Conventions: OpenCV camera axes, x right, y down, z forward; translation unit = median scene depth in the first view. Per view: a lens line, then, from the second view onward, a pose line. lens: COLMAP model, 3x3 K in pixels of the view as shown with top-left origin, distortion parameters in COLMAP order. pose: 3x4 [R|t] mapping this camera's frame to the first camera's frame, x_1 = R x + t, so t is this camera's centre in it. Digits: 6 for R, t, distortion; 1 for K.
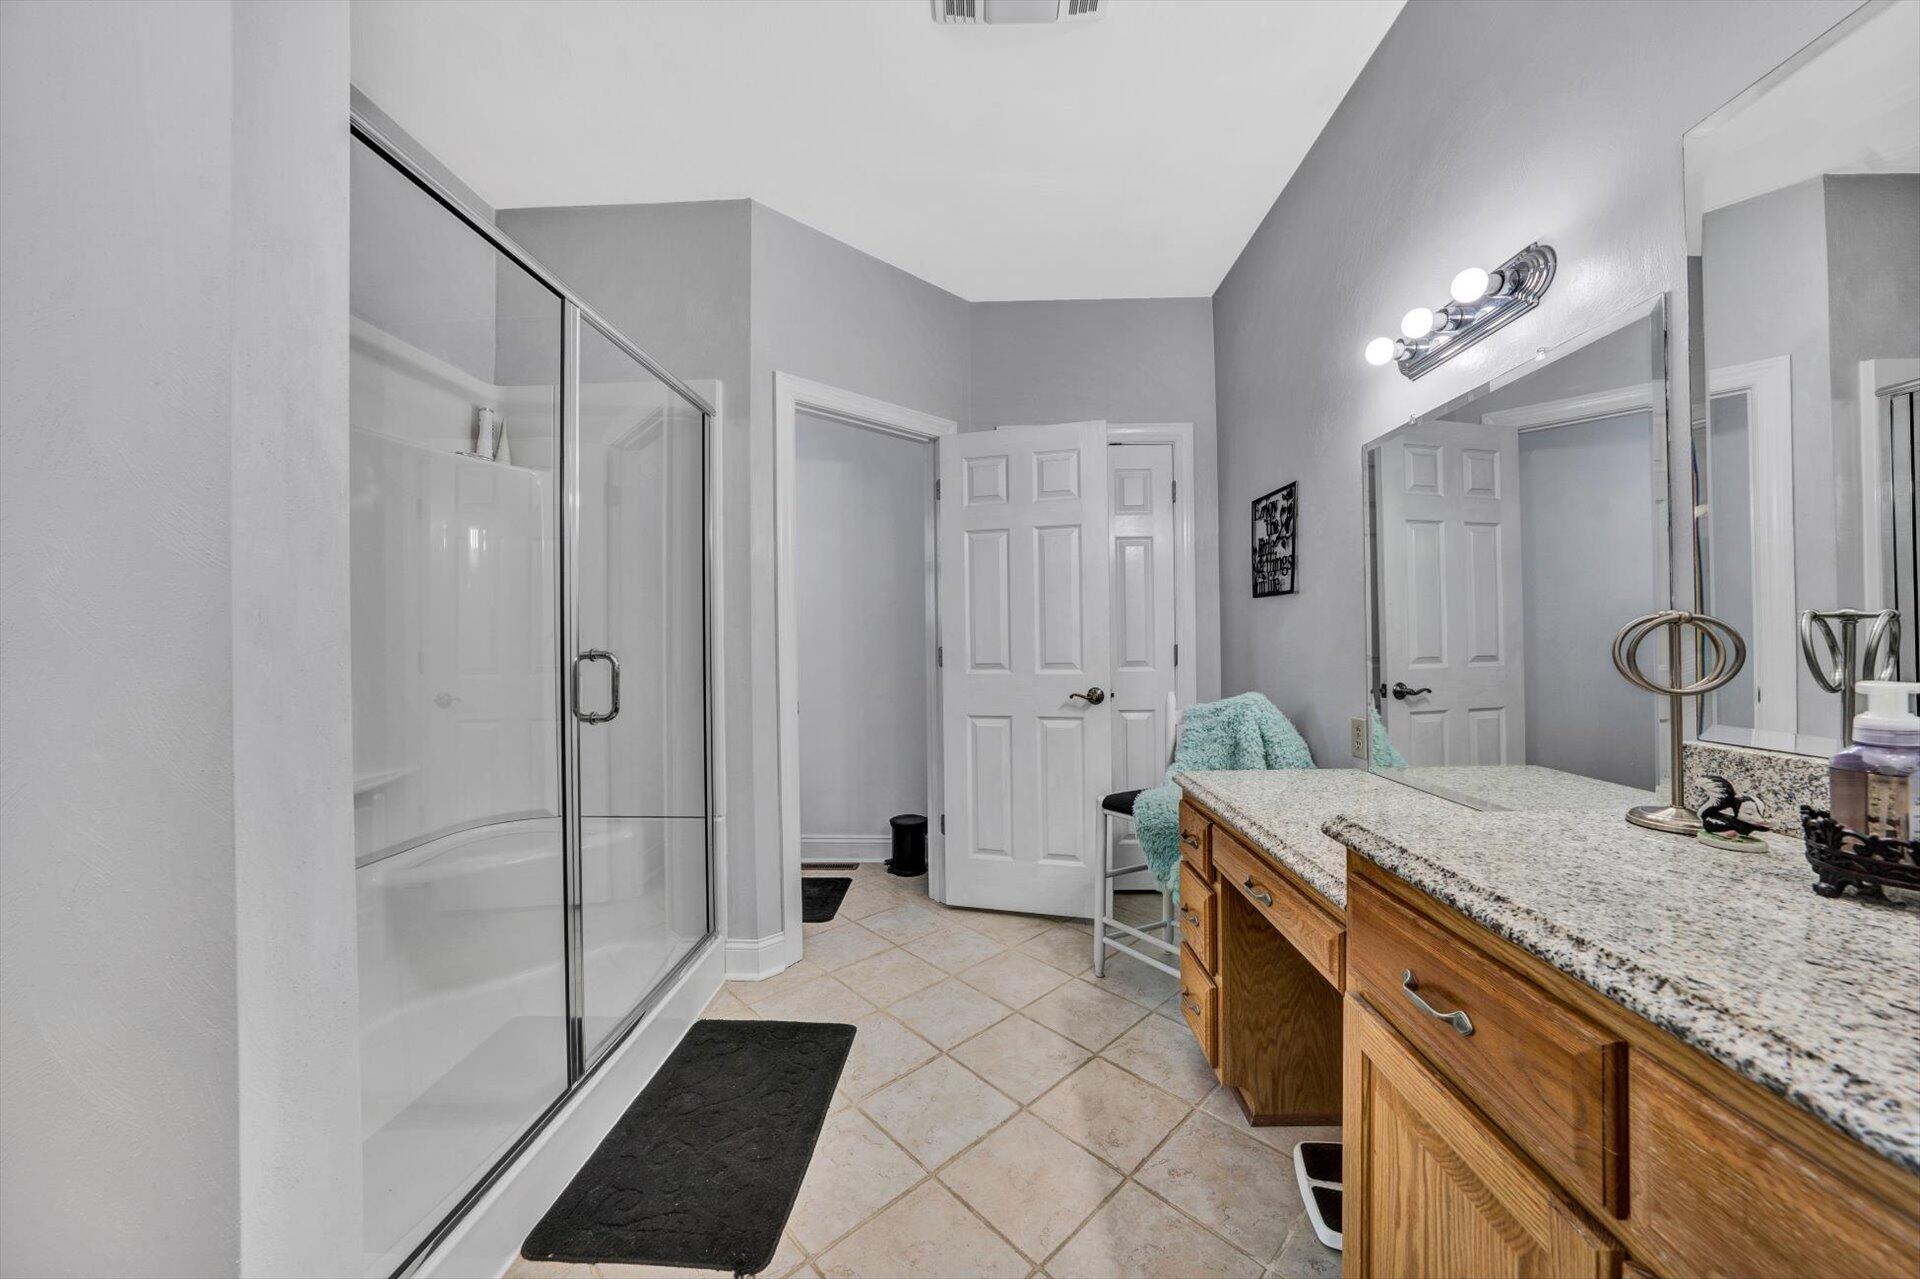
lens RADIAL K [[863.7, 0, 961.0], [0, 863.7, 601.9], [0, 0, 1]] dist [-0.021811, 0.000223]
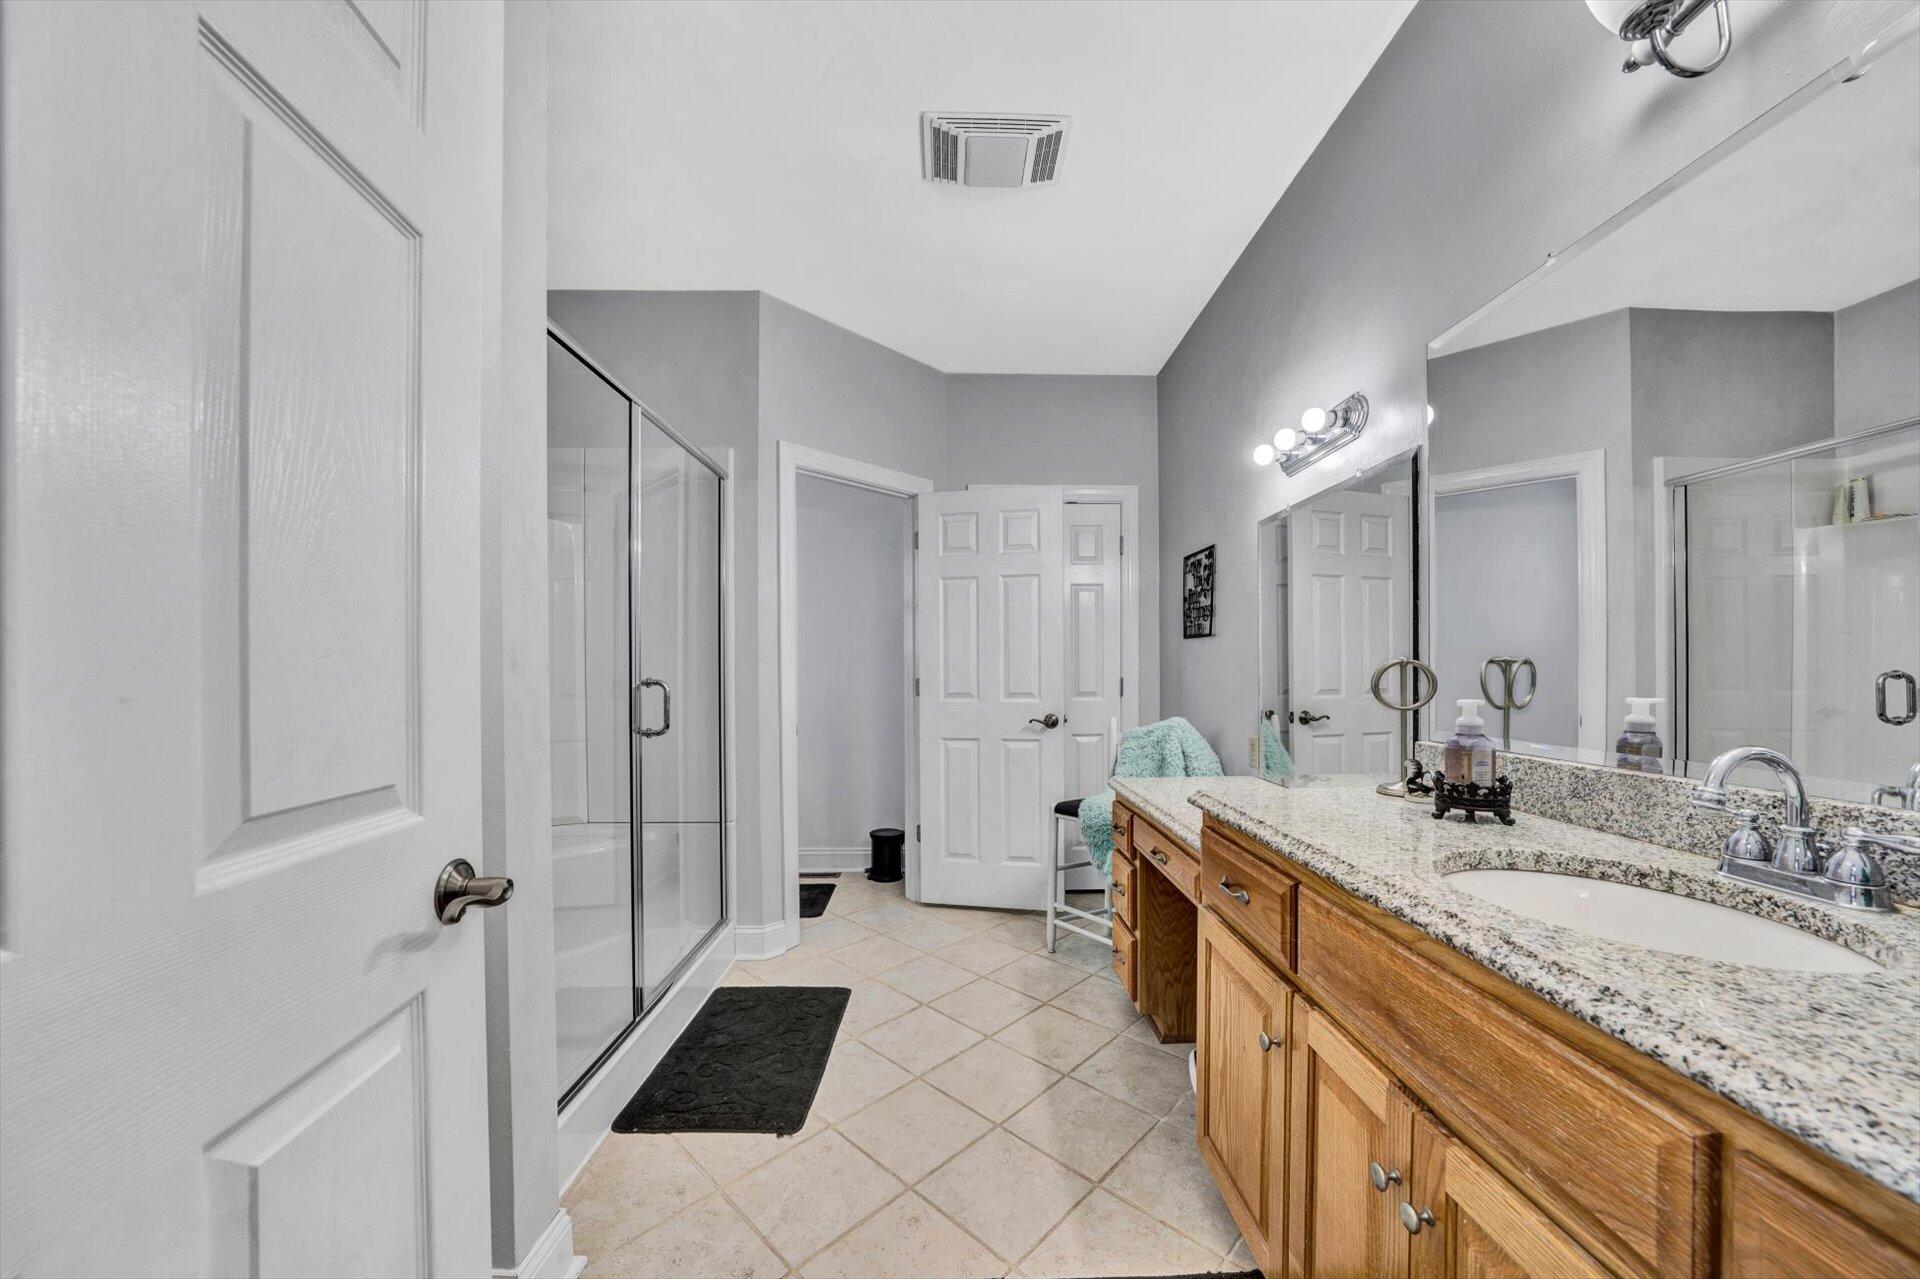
lens RADIAL K [[830.1, 0, 960.0], [0, 830.1, 639.5], [0, 0, 1]] dist [-0.017751, 0.008074]
pose [[0.999319, 0.008023, 0.036008, -0.014248], [-0.008169, 0.999959, 0.003911, -0.007993], [-0.035975, -0.004203, 0.999344, -0.185262]]
